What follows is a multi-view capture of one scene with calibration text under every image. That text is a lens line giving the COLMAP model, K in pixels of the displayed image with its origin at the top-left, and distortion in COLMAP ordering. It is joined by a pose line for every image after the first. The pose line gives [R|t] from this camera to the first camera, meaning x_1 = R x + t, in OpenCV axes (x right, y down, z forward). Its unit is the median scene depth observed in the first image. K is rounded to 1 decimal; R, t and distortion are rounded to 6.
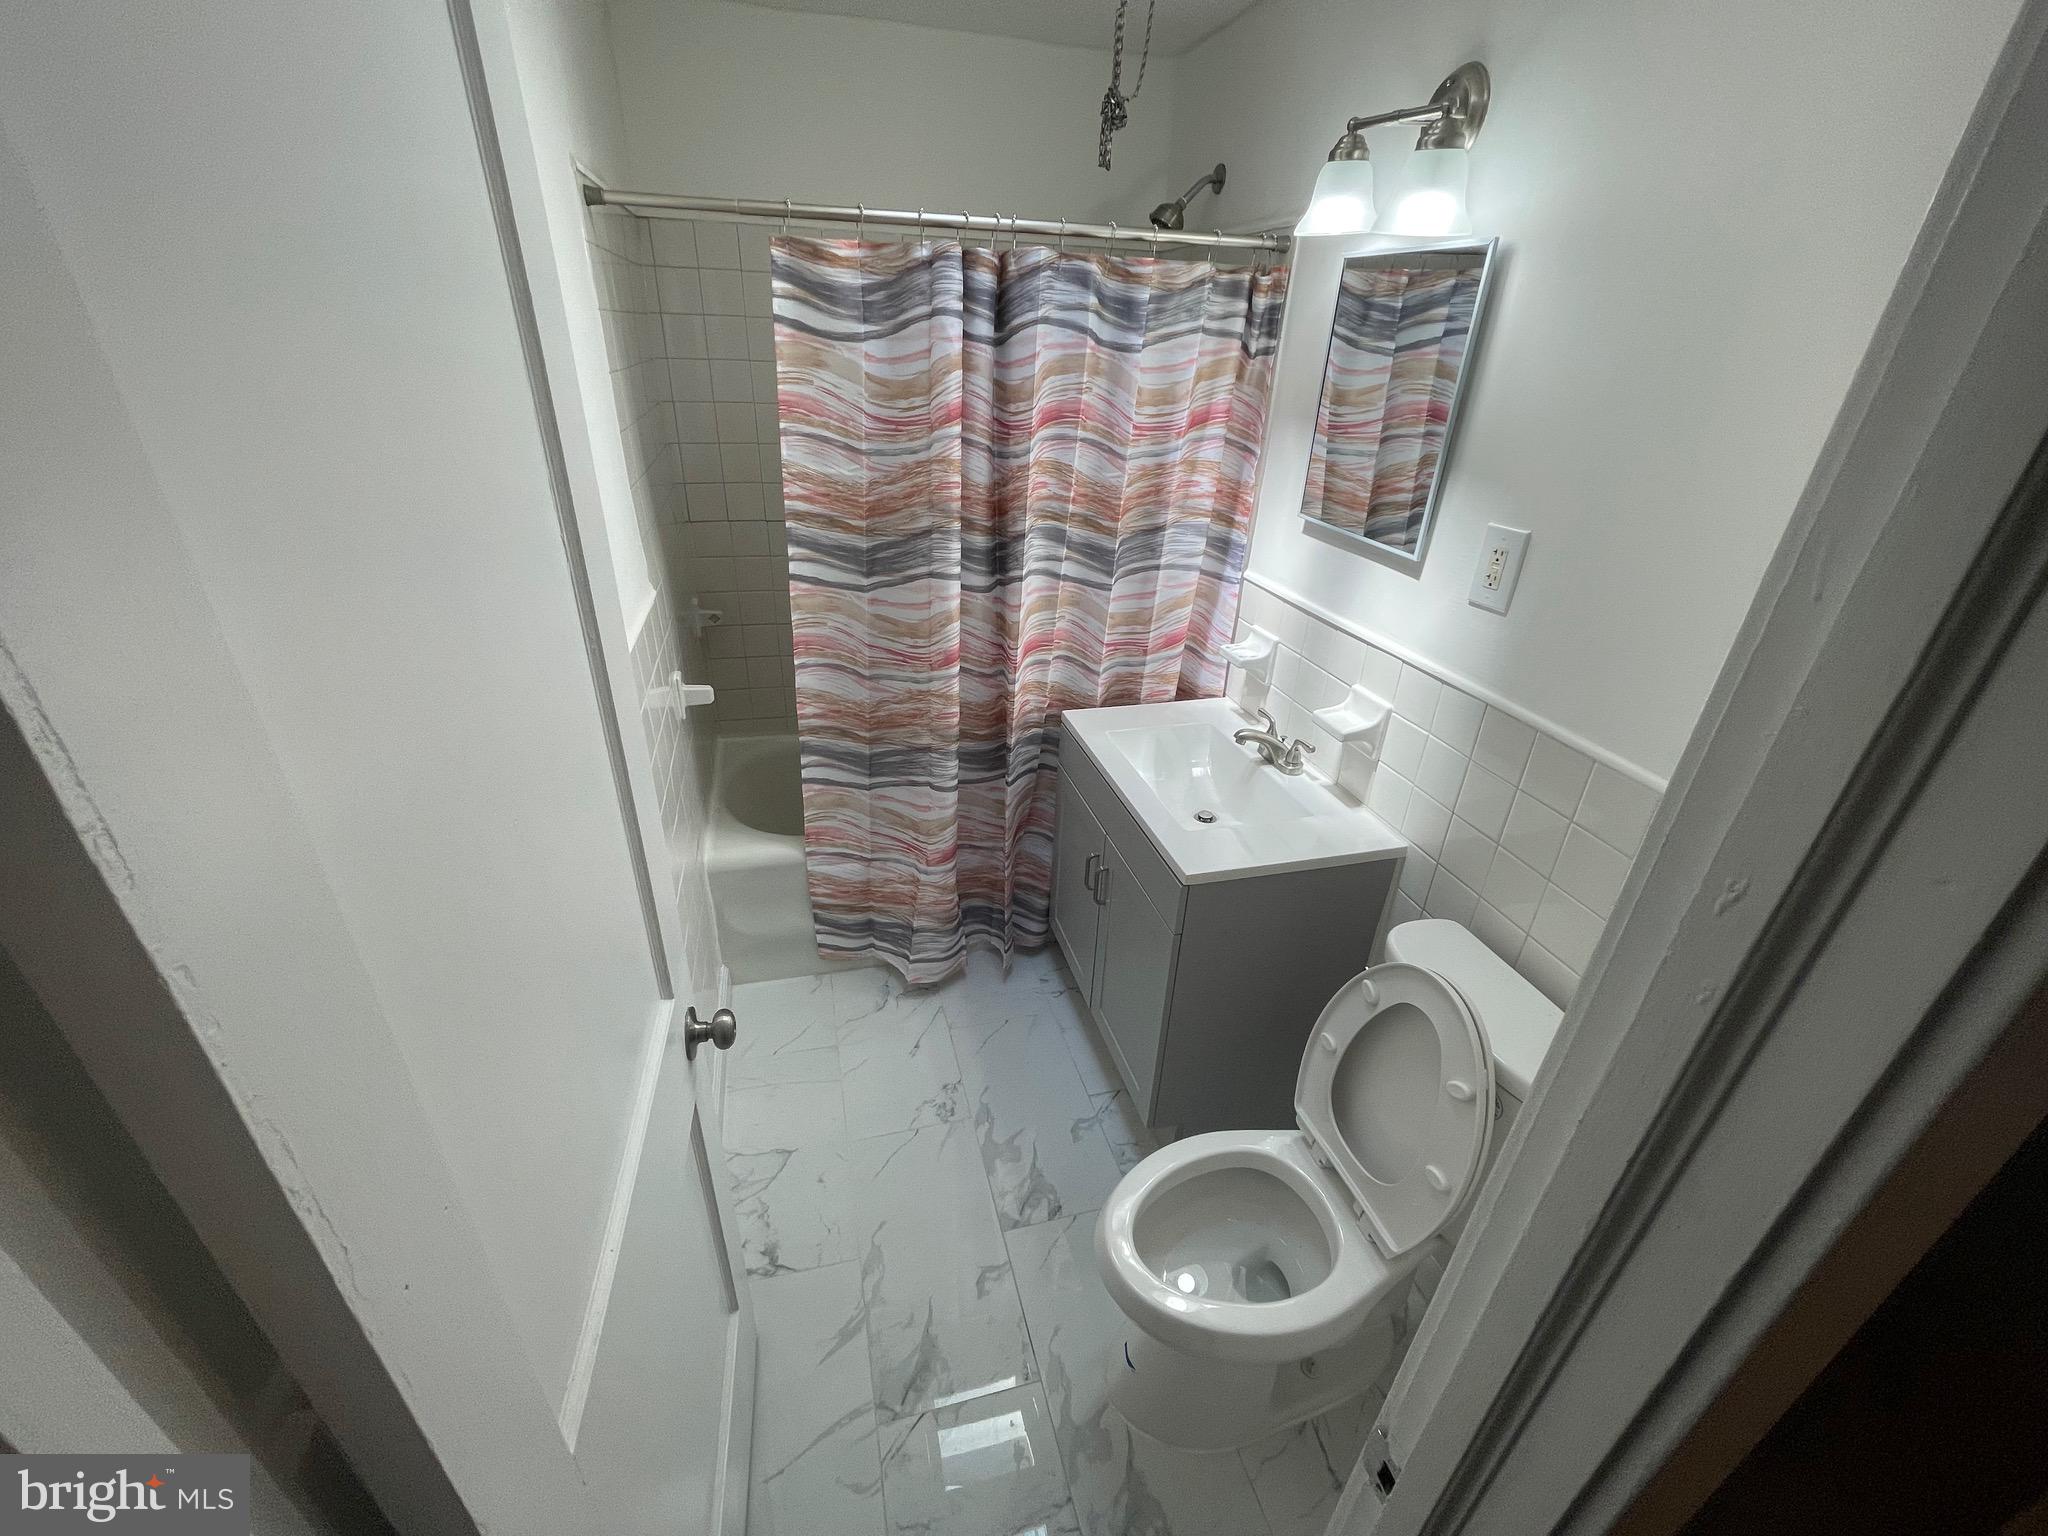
lens RADIAL K [[831.6, 0, 1020.2], [0, 831.6, 761.5], [0, 0, 1]] dist [-0.000185, 0.000248]
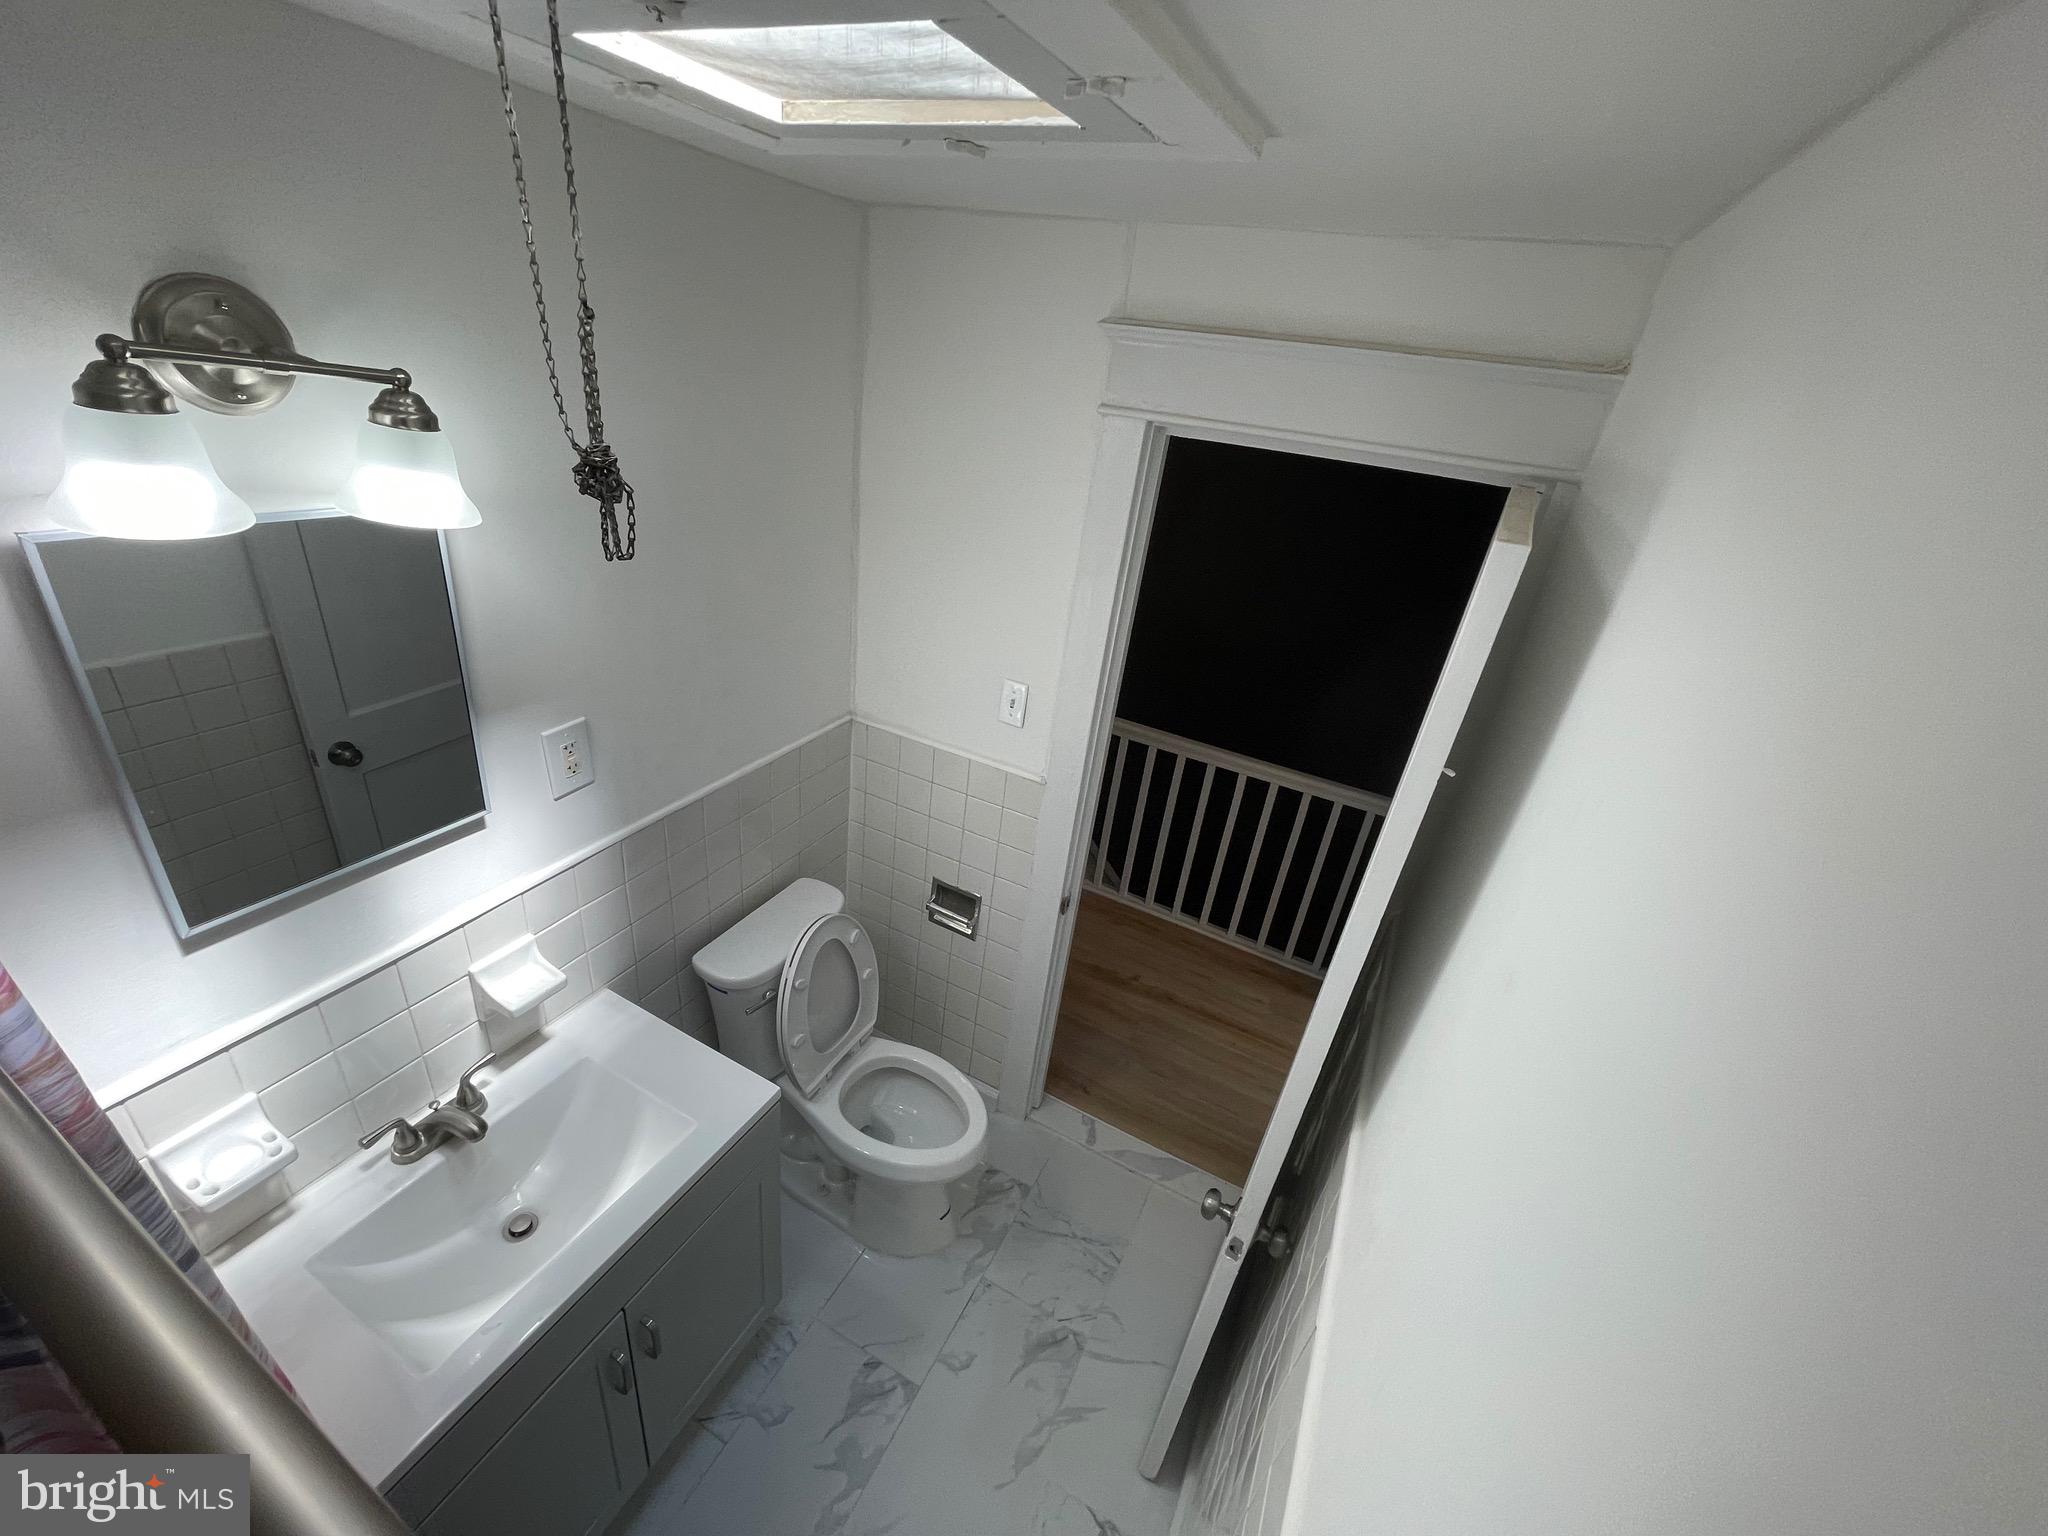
lens RADIAL K [[831.6, 0, 1013.4], [0, 831.6, 760.9], [0, 0, 1]] dist [-0.000185, 0.000248]
pose [[-0.730472, -0.410589, 0.545735, -0.411471], [0.193046, 0.642368, 0.741685, -0.826793], [-0.655091, 0.647132, -0.389969, 0.920448]]
